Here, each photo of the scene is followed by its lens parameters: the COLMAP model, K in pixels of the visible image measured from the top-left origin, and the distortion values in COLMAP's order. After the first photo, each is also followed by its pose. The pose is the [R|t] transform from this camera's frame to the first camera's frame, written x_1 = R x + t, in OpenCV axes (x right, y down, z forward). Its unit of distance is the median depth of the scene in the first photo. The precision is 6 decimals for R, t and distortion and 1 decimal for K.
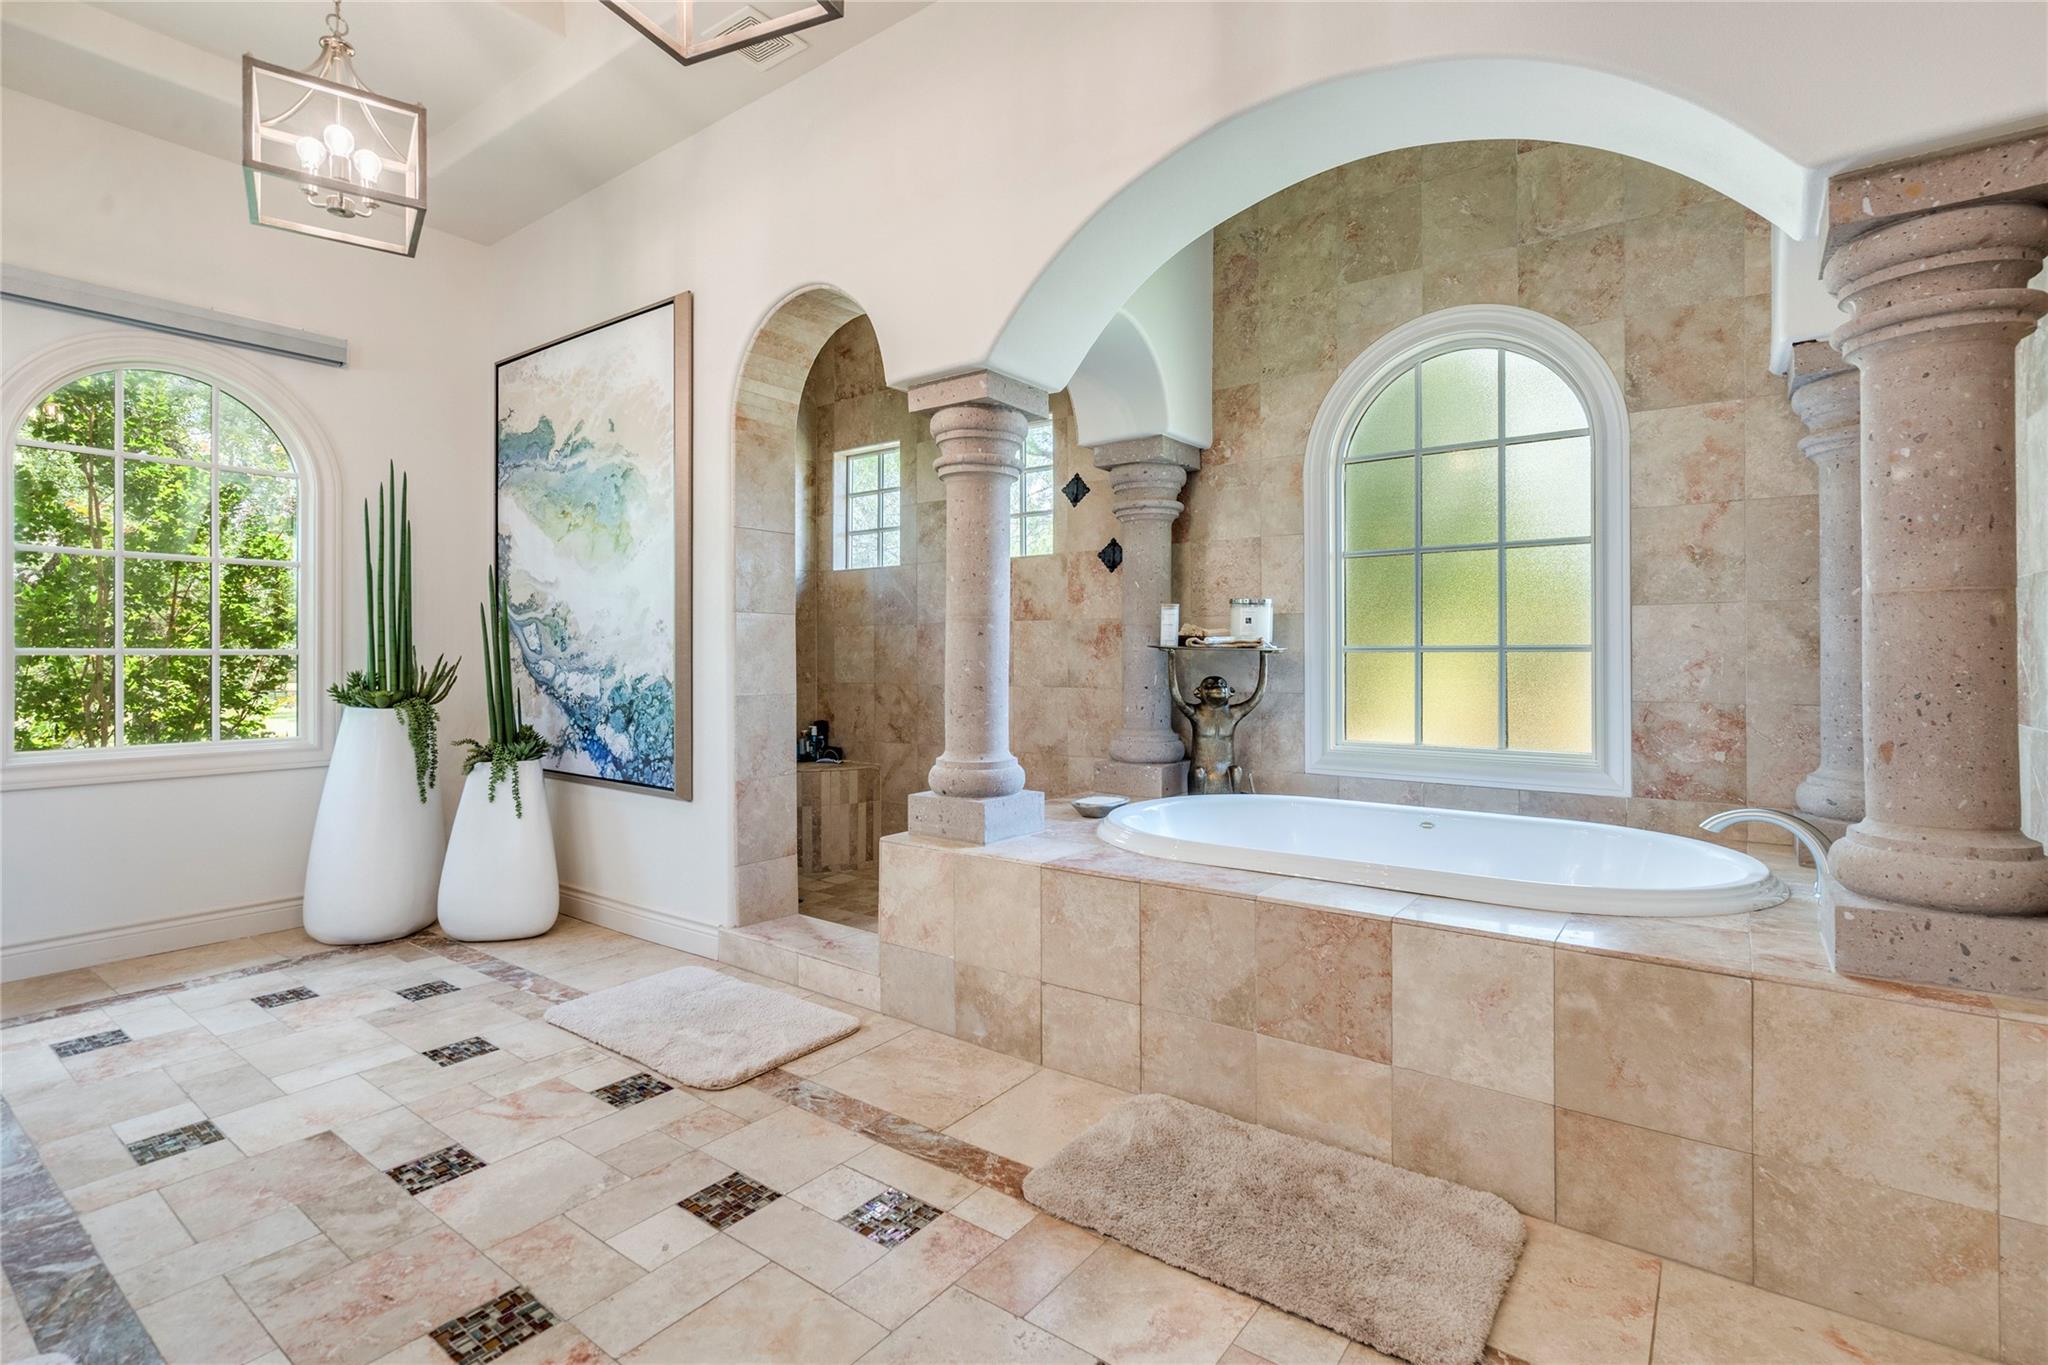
lens RADIAL K [[957.7, 0, 1011.4], [0, 957.7, 676.1], [0, 0, 1]] dist [0.001585, 0.000309]
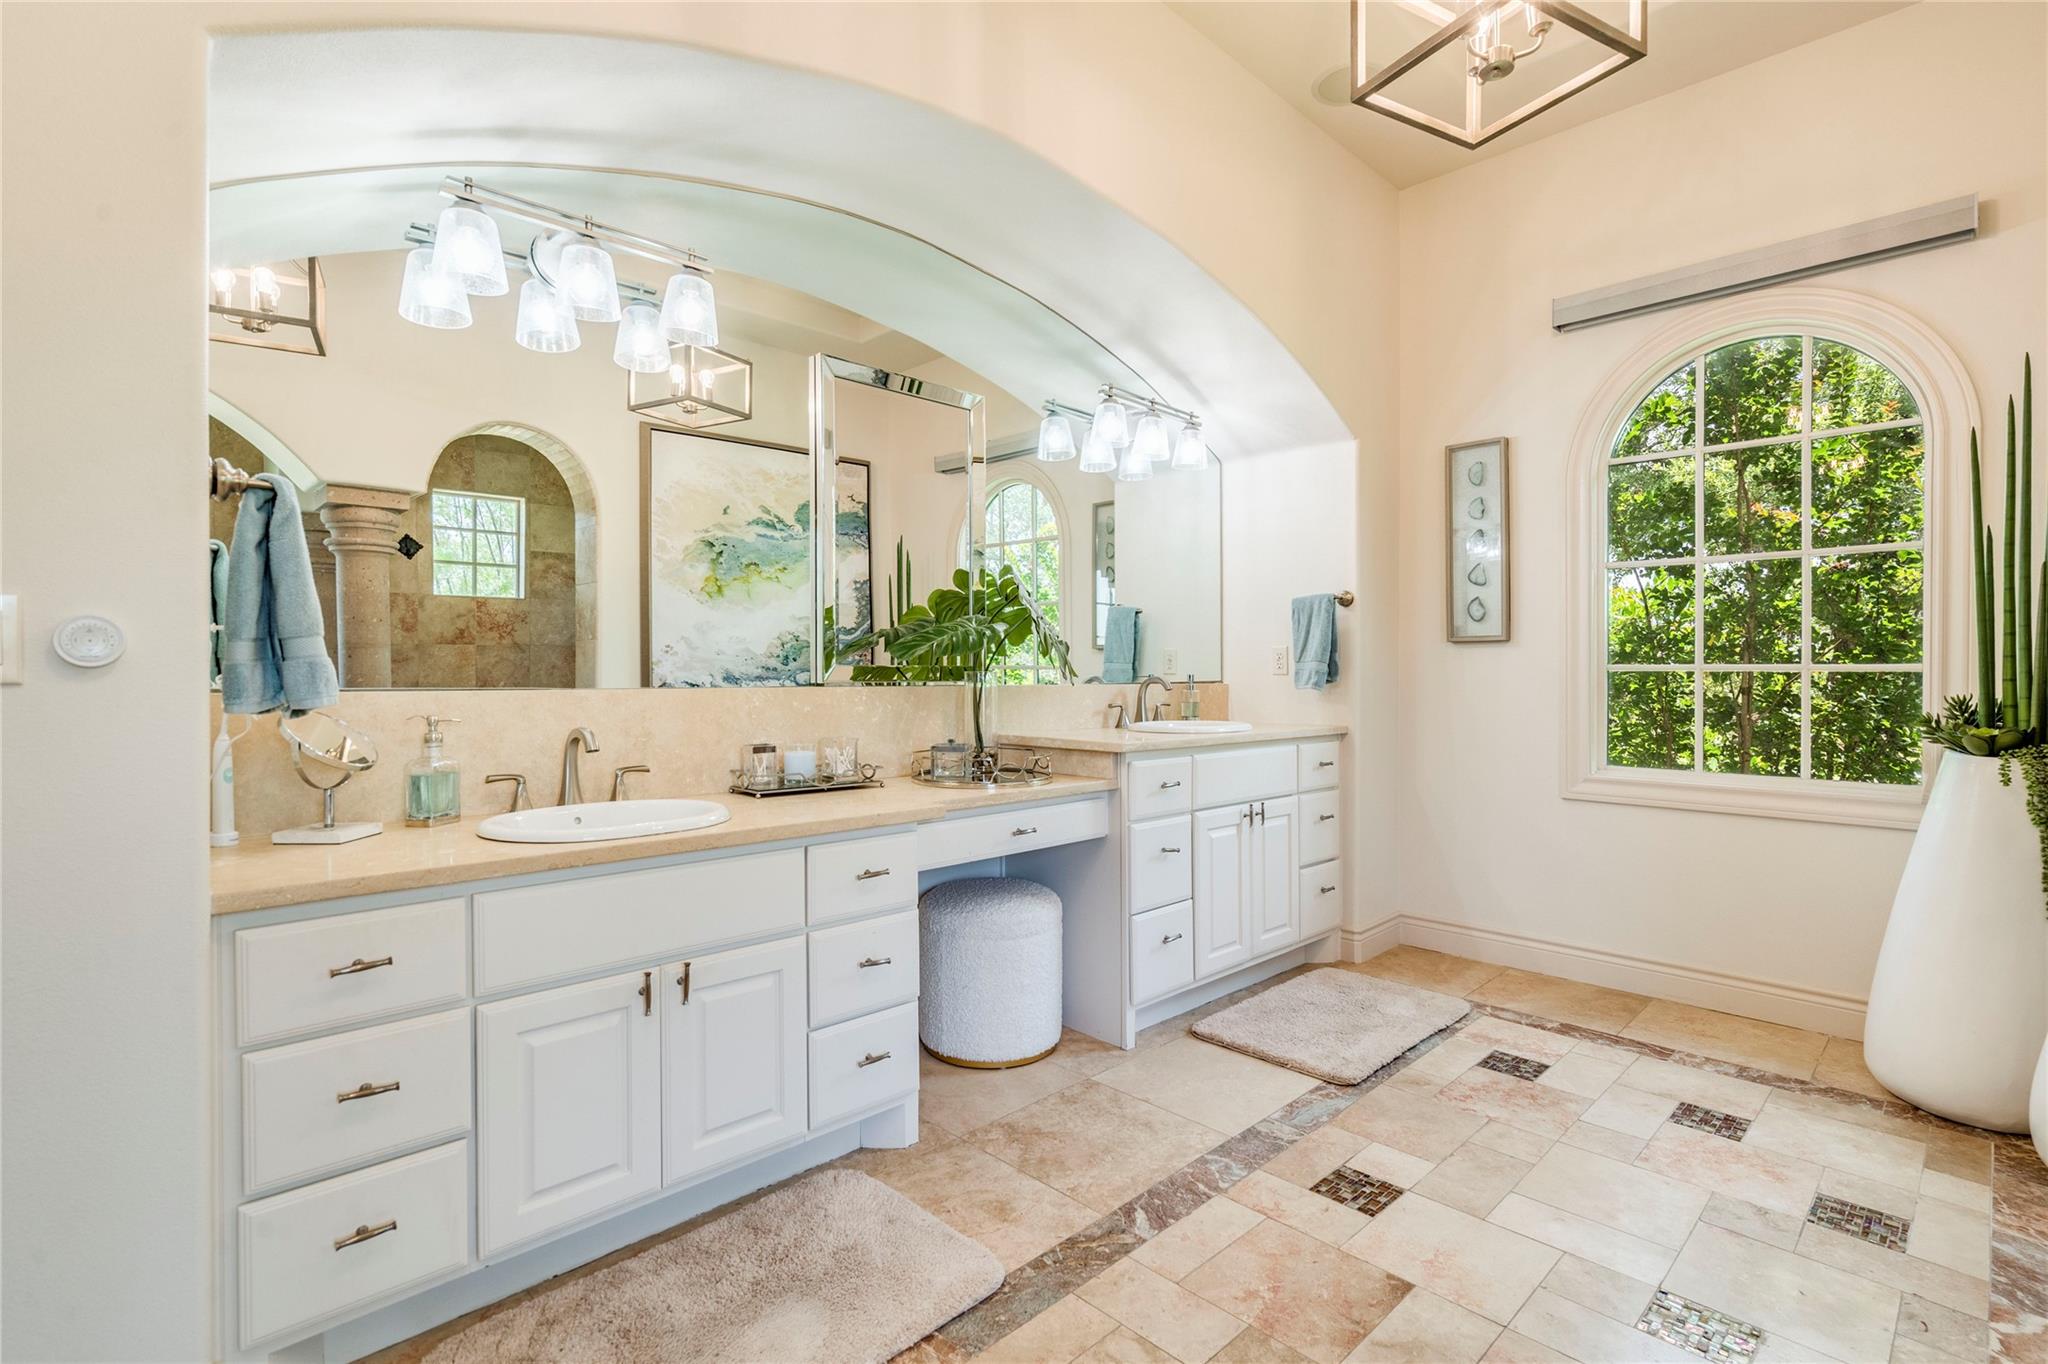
lens RADIAL K [[936.5, 0, 1006.5], [0, 936.5, 683.6], [0, 0, 1]] dist [-0.002469, -0.000026]
pose [[-0.149117, 0.013923, -0.988721, 0.070421], [-0.019139, 0.999673, 0.016964, -0.018339], [0.988634, 0.021453, -0.148802, 0.666607]]
